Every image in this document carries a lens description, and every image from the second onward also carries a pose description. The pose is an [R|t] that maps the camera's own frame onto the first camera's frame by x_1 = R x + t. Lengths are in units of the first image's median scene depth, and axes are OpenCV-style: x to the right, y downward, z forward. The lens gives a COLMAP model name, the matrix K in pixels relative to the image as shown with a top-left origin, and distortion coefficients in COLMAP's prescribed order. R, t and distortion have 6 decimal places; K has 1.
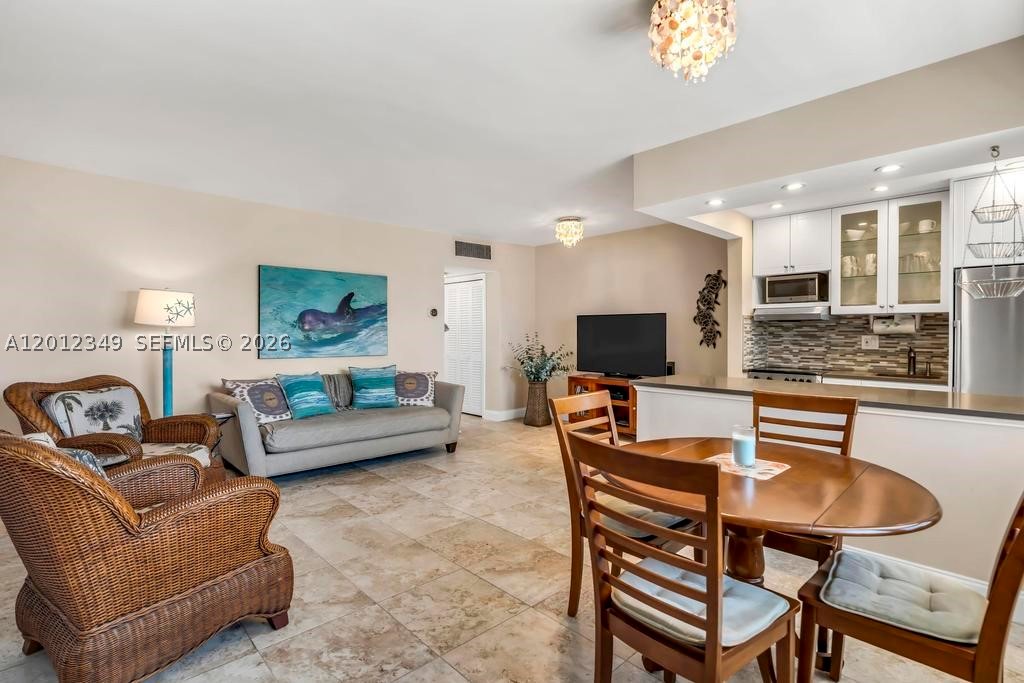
lens RADIAL K [[487.0, 0, 513.1], [0, 487.0, 333.0], [0, 0, 1]] dist [-0.021047, -0.000039]
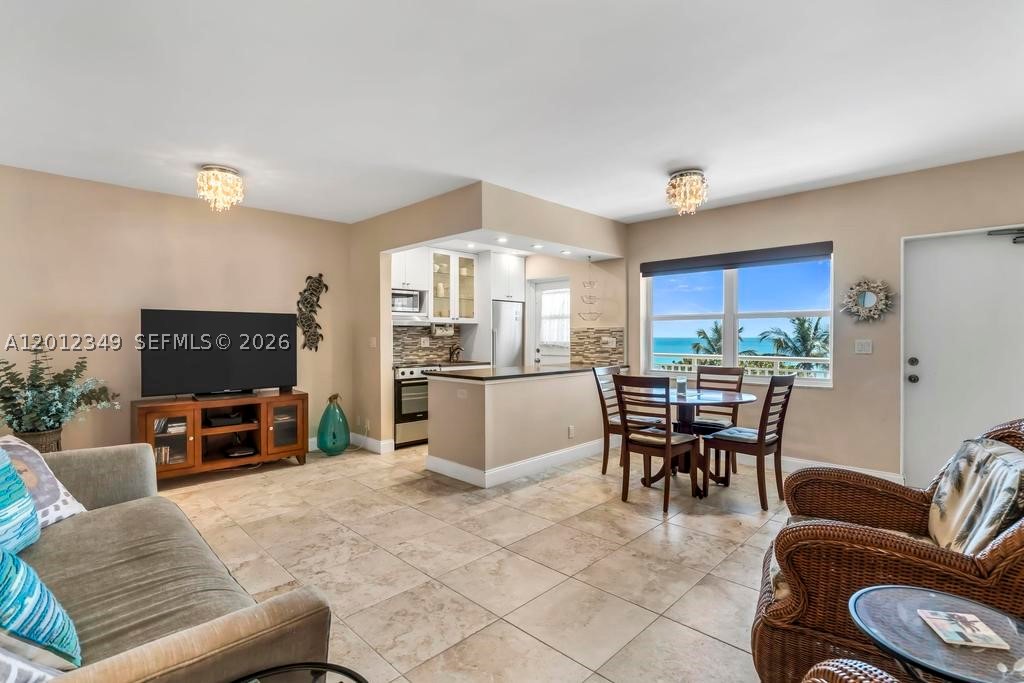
lens RADIAL K [[487.0, 0, 513.1], [0, 487.0, 333.0], [0, 0, 1]] dist [-0.021047, -0.000039]
pose [[-0.039116, 0.004425, 0.999225, -0.739591], [0.003775, 0.999984, -0.004280, -0.000957], [-0.999228, 0.003605, -0.039132, 0.791760]]
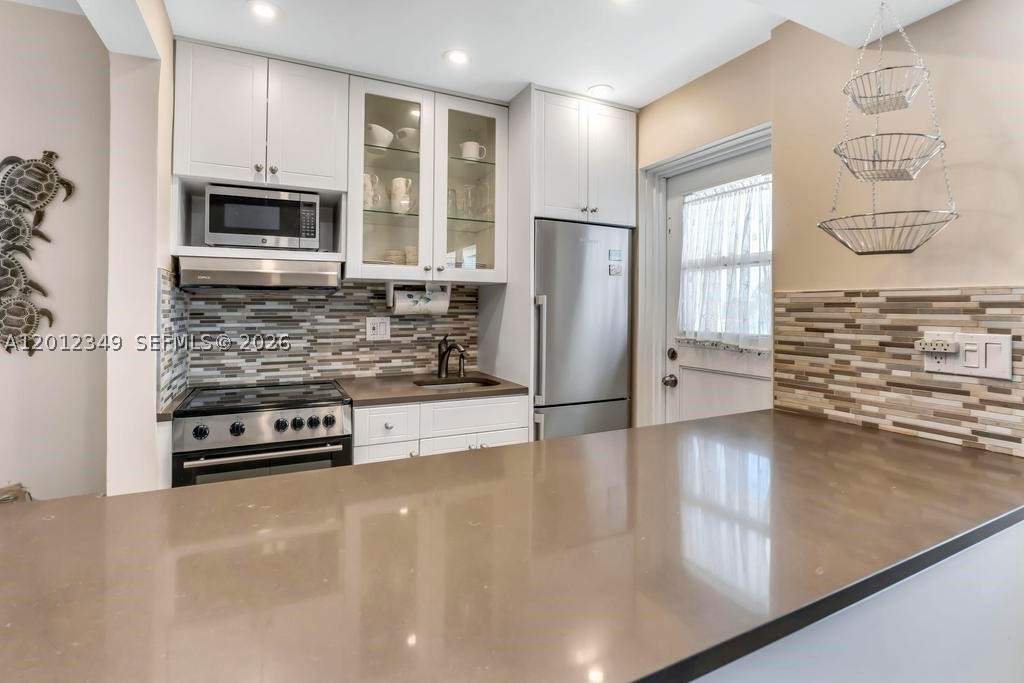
lens RADIAL K [[486.6, 0, 510.1], [0, 486.6, 303.2], [0, 0, 1]] dist [-0.016543, 0.000151]
pose [[0.294005, 0.007543, 0.955774, 0.209698], [-0.001604, 0.999971, -0.007399, -0.008183], [-0.955803, 0.000642, 0.294008, 0.664099]]
